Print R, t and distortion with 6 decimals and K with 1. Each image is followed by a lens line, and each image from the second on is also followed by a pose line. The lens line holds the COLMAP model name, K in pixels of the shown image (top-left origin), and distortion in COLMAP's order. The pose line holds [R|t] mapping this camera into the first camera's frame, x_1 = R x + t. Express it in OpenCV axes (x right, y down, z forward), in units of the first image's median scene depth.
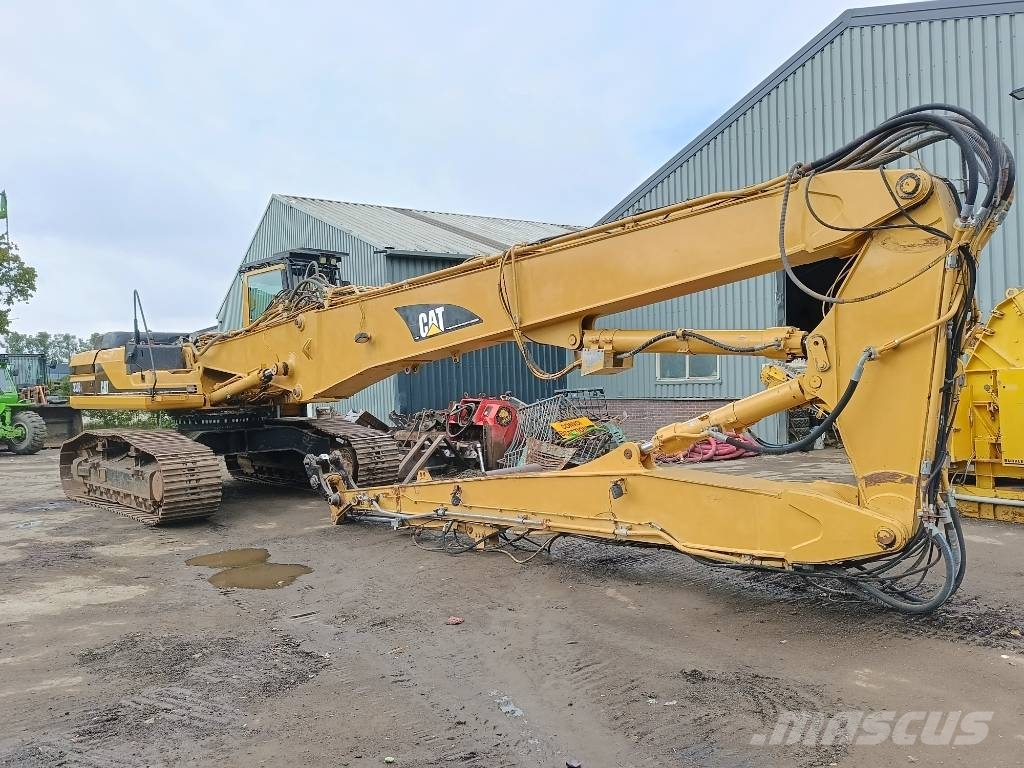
lens RADIAL K [[791.3, 0, 507.8], [0, 791.3, 386.9], [0, 0, 1]] dist [0.144288, -0.305212]
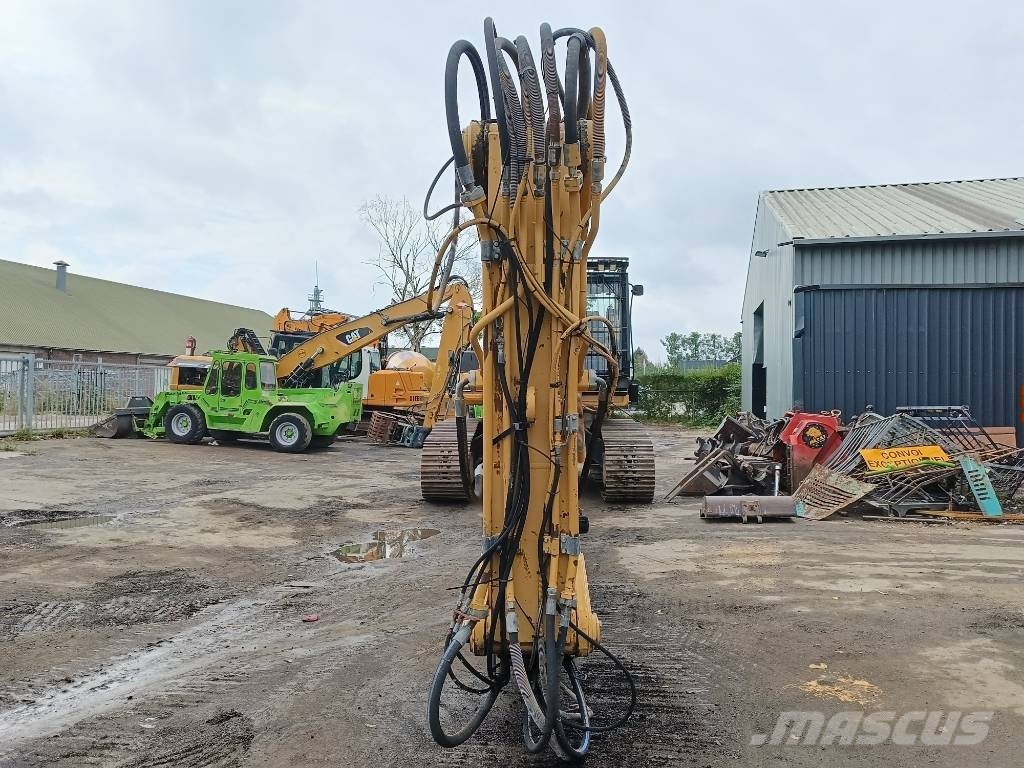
lens RADIAL K [[790.7, 0, 517.2], [0, 790.7, 382.1], [0, 0, 1]] dist [0.078538, -0.108217]
pose [[0.683219, 0.030492, -0.729577, 0.447160], [-0.030983, 0.999439, 0.012757, -0.022195], [0.729556, 0.013888, 0.683780, 0.235818]]
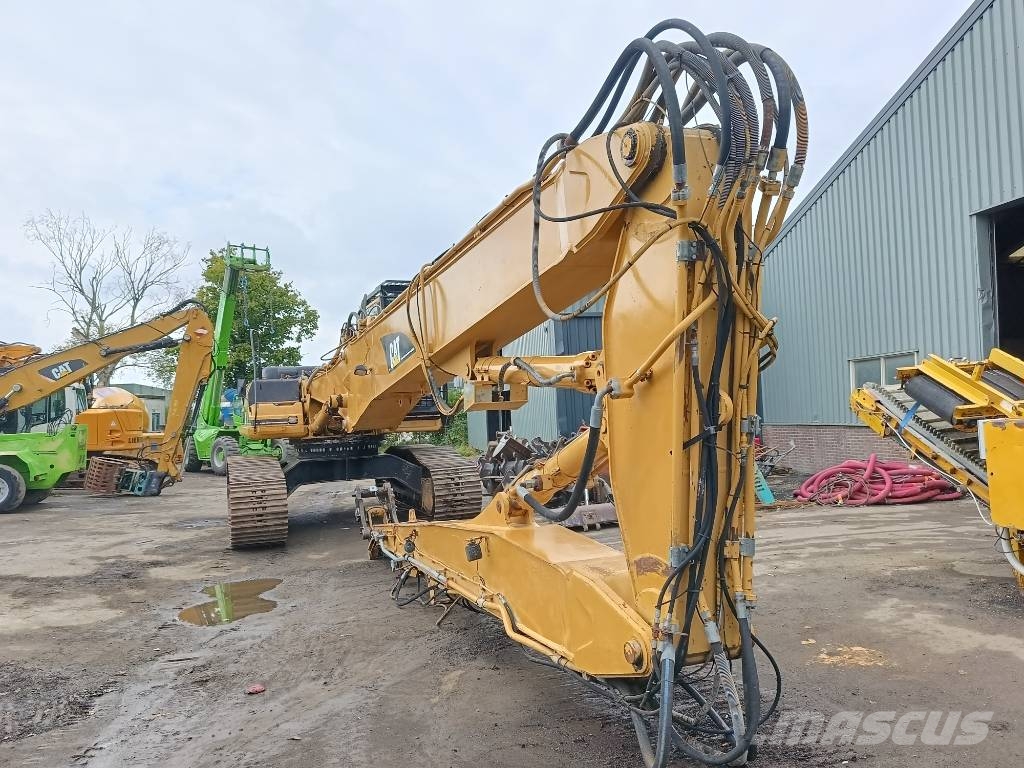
lens RADIAL K [[785.0, 0, 509.3], [0, 785.0, 382.5], [0, 0, 1]] dist [0.077259, -0.113284]
pose [[0.915054, -0.023407, -0.402651, 0.284199], [0.012324, 0.999471, -0.030095, -0.011656], [0.403142, 0.022577, 0.914859, 0.144674]]
